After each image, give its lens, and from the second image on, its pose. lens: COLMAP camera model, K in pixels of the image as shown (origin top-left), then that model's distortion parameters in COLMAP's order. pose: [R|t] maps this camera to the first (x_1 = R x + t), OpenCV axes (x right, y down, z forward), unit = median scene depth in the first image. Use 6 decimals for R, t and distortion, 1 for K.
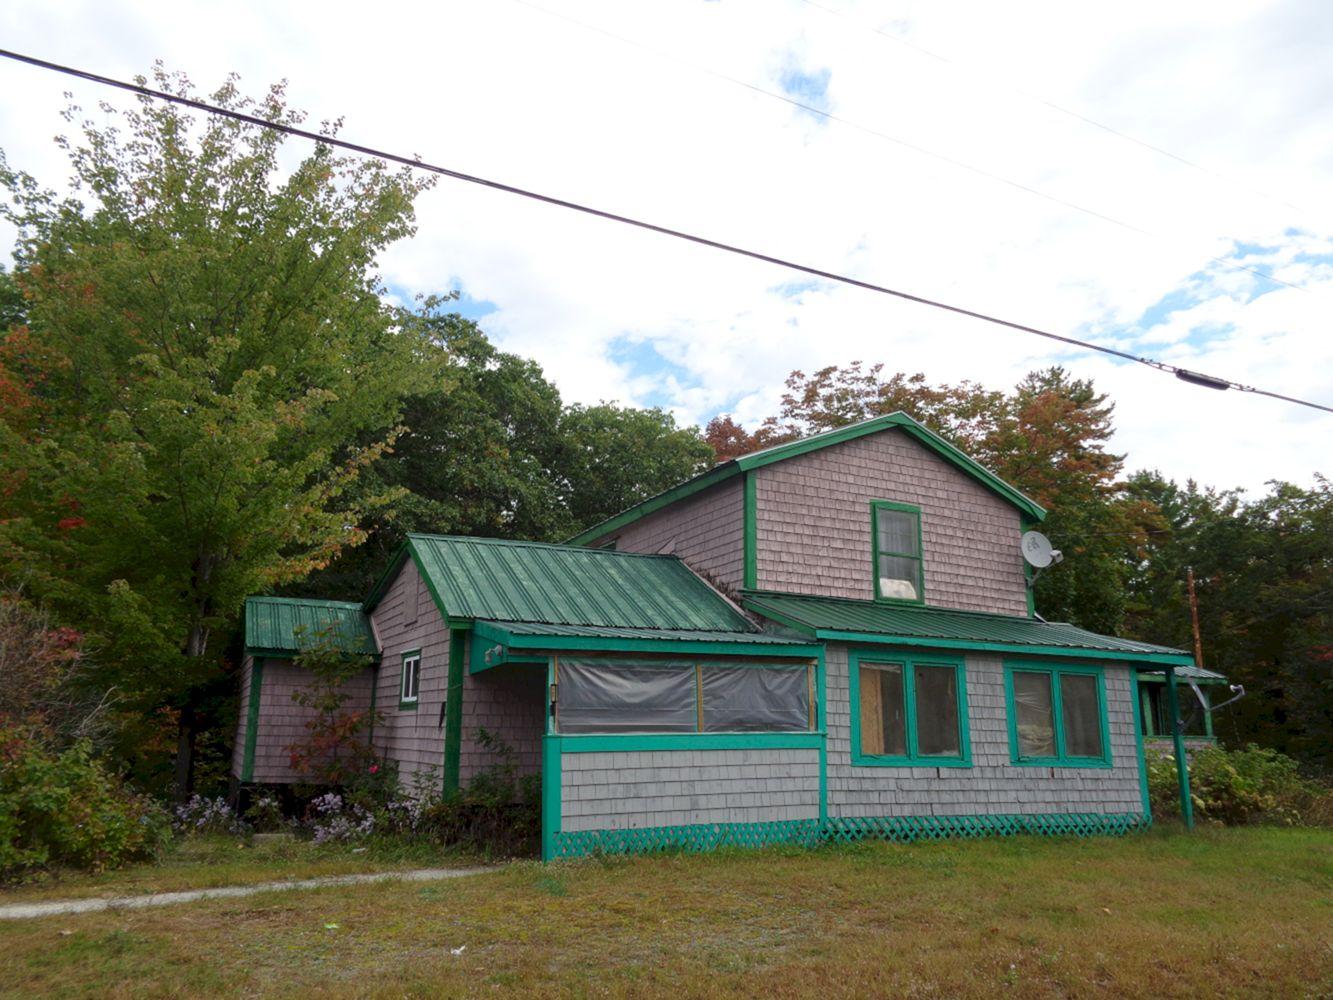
lens RADIAL K [[1041.9, 0, 668.6], [0, 1041.9, 497.2], [0, 0, 1]] dist [0.014231, 0.000085]
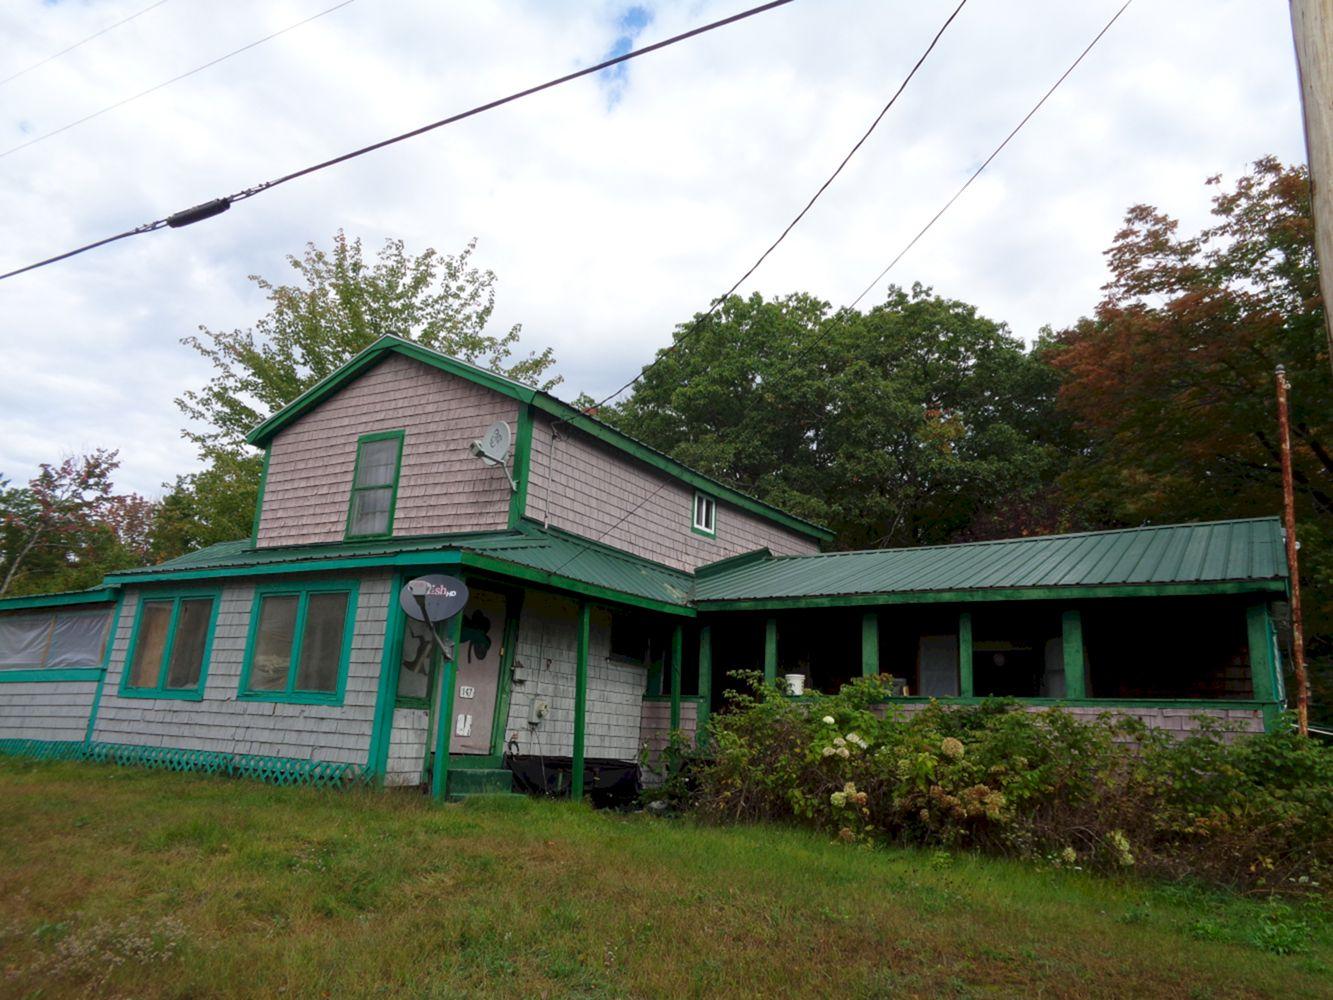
lens RADIAL K [[1041.9, 0, 669.9], [0, 1041.9, 499.8], [0, 0, 1]] dist [0.014231, 0.000085]
pose [[0.504181, -0.185758, -0.843383, 1.301765], [0.149858, 0.980595, -0.126394, 0.255817], [0.850496, -0.062662, 0.522235, 0.850925]]
